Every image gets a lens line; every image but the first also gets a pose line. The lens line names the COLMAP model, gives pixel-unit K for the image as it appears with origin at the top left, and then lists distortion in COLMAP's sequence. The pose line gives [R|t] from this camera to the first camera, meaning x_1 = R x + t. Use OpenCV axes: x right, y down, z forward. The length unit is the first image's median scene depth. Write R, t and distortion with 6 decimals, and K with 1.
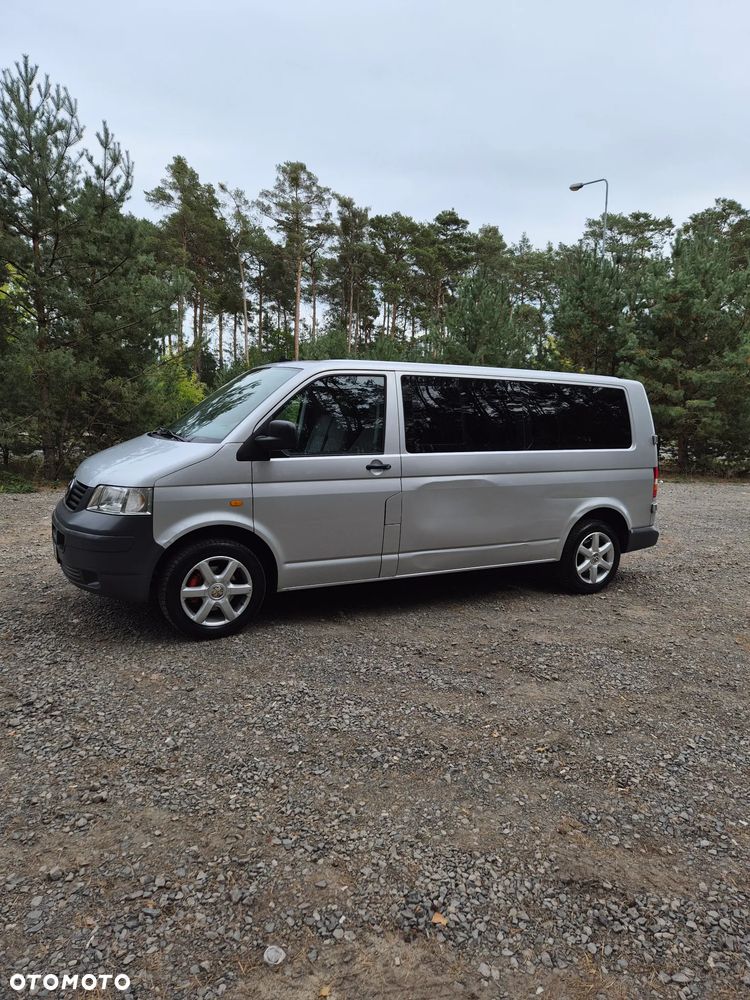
lens RADIAL K [[672.6, 0, 379.9], [0, 672.6, 486.1], [0, 0, 1]] dist [0.056857, -0.001241]
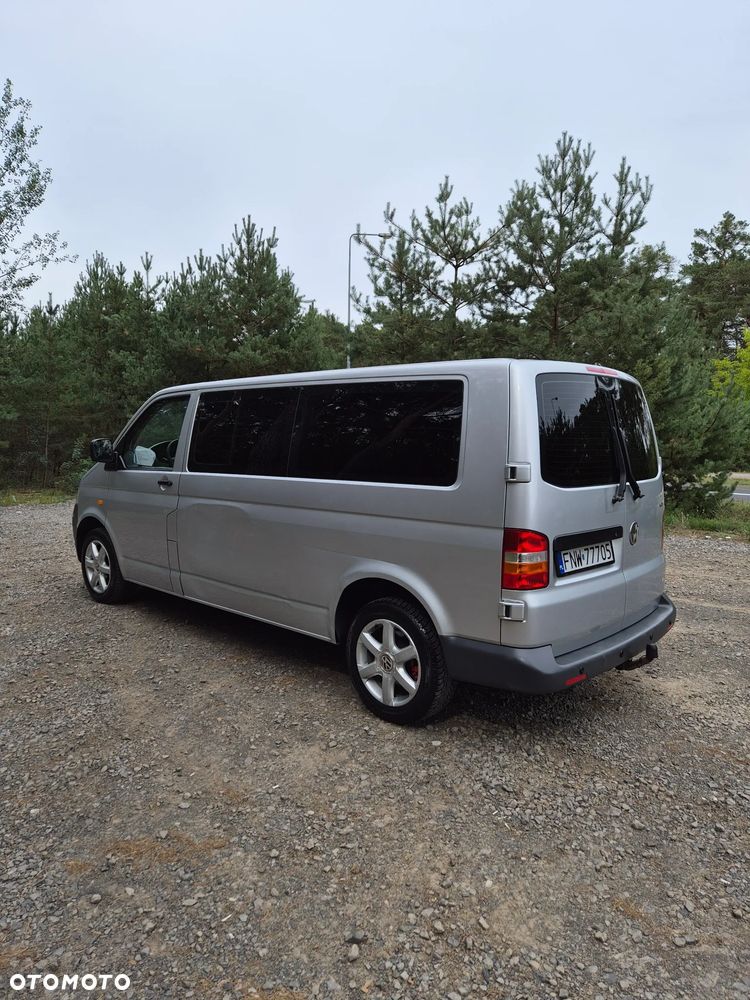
lens RADIAL K [[674.6, 0, 374.2], [0, 674.6, 488.0], [0, 0, 1]] dist [0.060003, -0.045369]
pose [[0.319951, 0.044702, -0.946379, 0.101764], [-0.109488, 0.993939, 0.009933, -0.006179], [0.941086, 0.100439, 0.322906, 0.089877]]
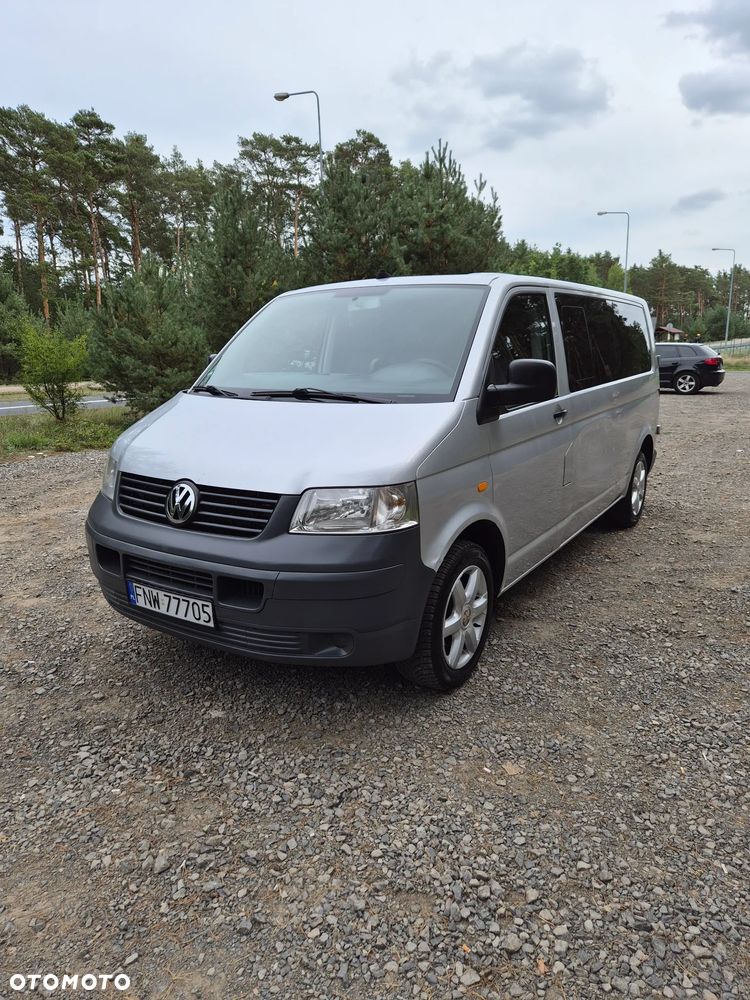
lens RADIAL K [[671.3, 0, 368.4], [0, 671.3, 498.8], [0, 0, 1]] dist [0.059281, -0.049208]
pose [[0.881305, -0.151416, 0.447632, -0.052149], [0.099009, 0.985416, 0.138395, -0.005826], [-0.462059, -0.077649, 0.883443, 0.037200]]
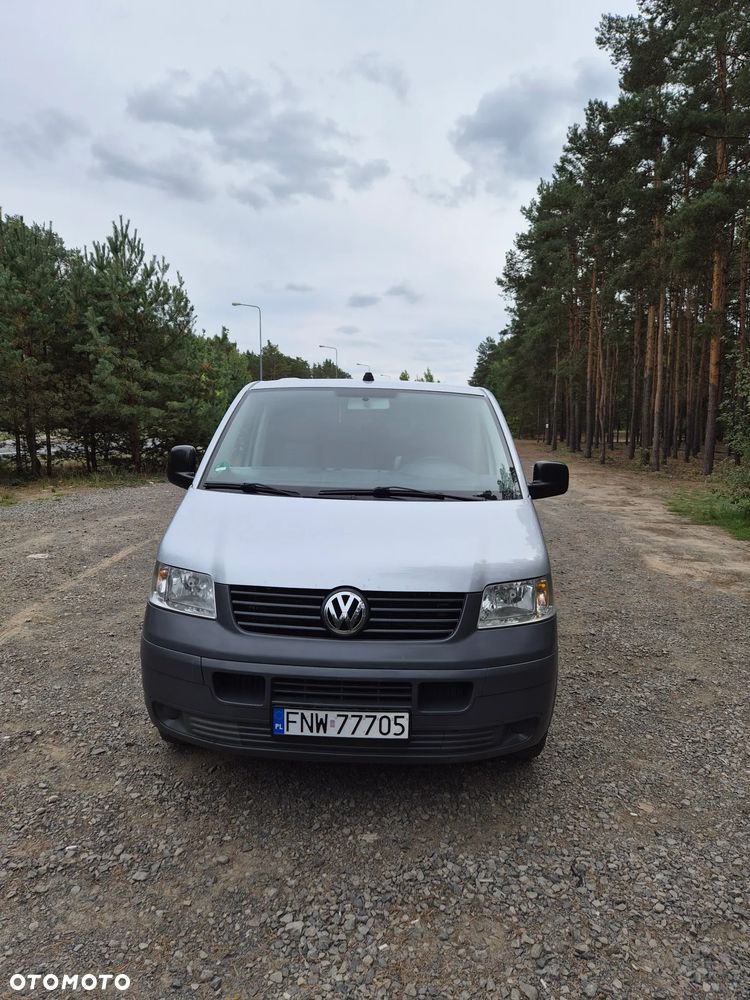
lens RADIAL K [[670.8, 0, 369.9], [0, 670.8, 502.7], [0, 0, 1]] dist [0.072515, -0.056404]
pose [[0.507489, -0.127341, 0.852197, -0.082095], [0.093037, 0.991335, 0.092728, -0.012172], [-0.856621, 0.032227, 0.514939, 0.063148]]
